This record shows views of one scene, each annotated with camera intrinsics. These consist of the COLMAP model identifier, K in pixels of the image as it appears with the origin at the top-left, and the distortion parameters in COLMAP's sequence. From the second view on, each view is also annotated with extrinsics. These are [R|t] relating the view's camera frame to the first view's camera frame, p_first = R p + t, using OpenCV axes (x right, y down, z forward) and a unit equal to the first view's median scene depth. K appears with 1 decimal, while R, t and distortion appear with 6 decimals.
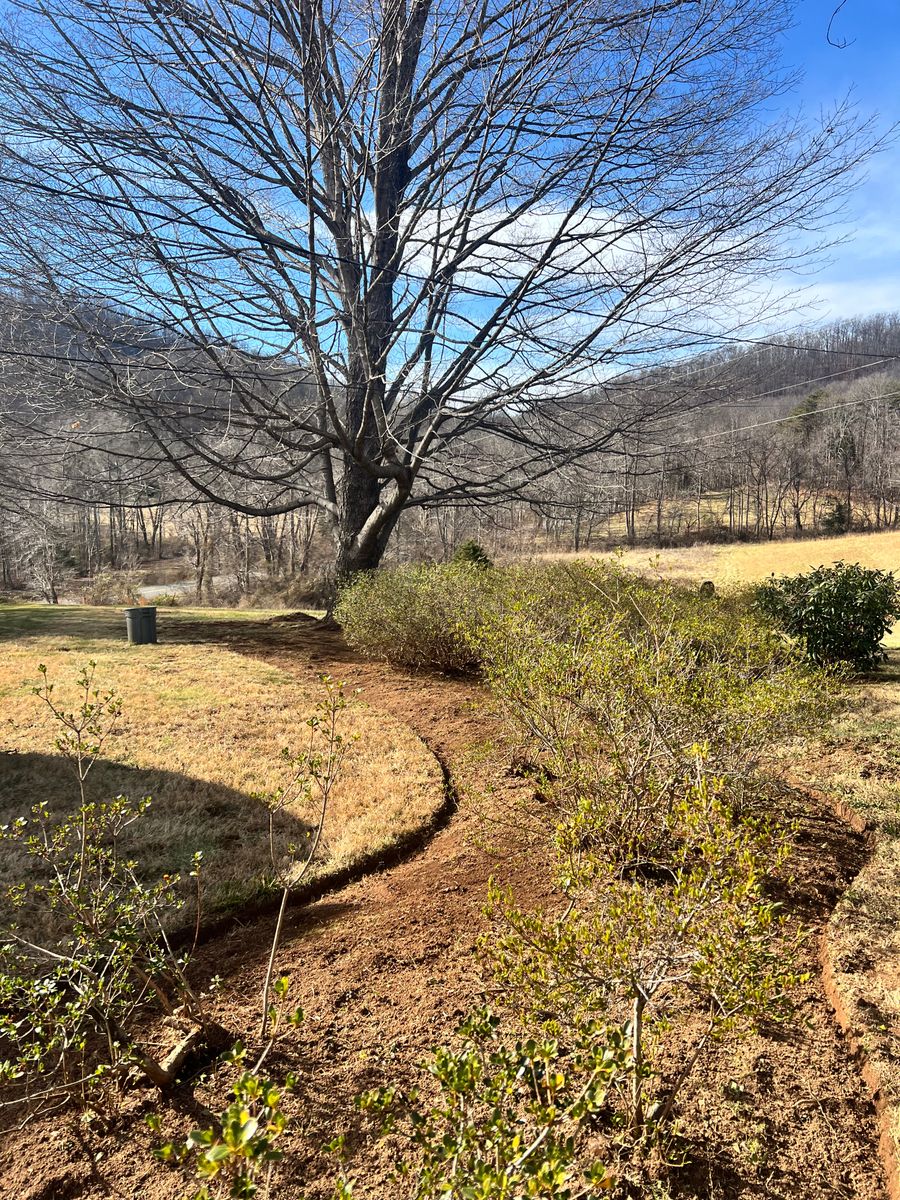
lens RADIAL K [[940.3, 0, 450.0], [0, 940.3, 600.0], [0, 0, 1]] dist [0.069501, -0.162049]
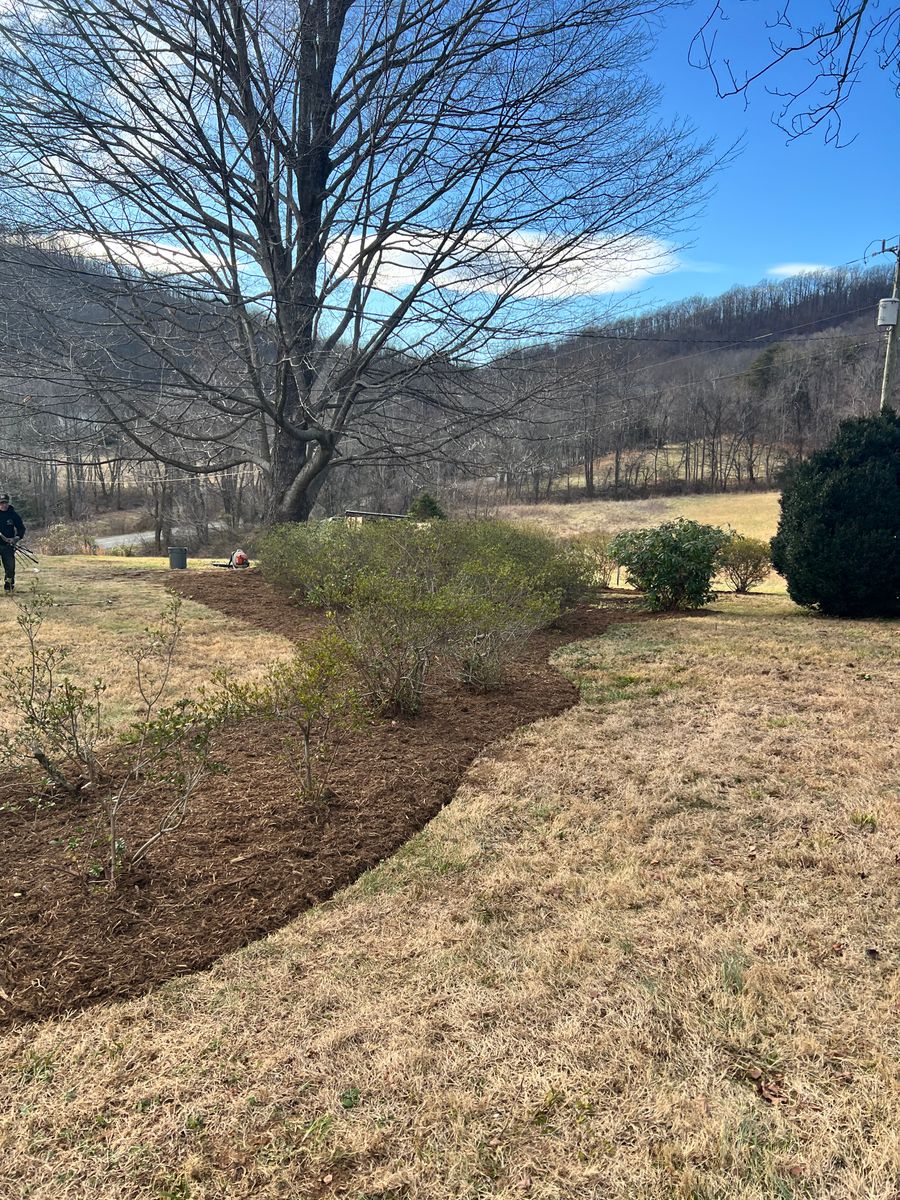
lens RADIAL K [[931.2, 0, 450.0], [0, 931.2, 600.0], [0, 0, 1]] dist [0.008647, 0.000937]
pose [[0.999141, -0.000644, 0.041440, 0.044010], [-0.001540, 0.998613, 0.052631, 0.000908], [-0.041416, -0.052650, 0.997754, -0.105496]]
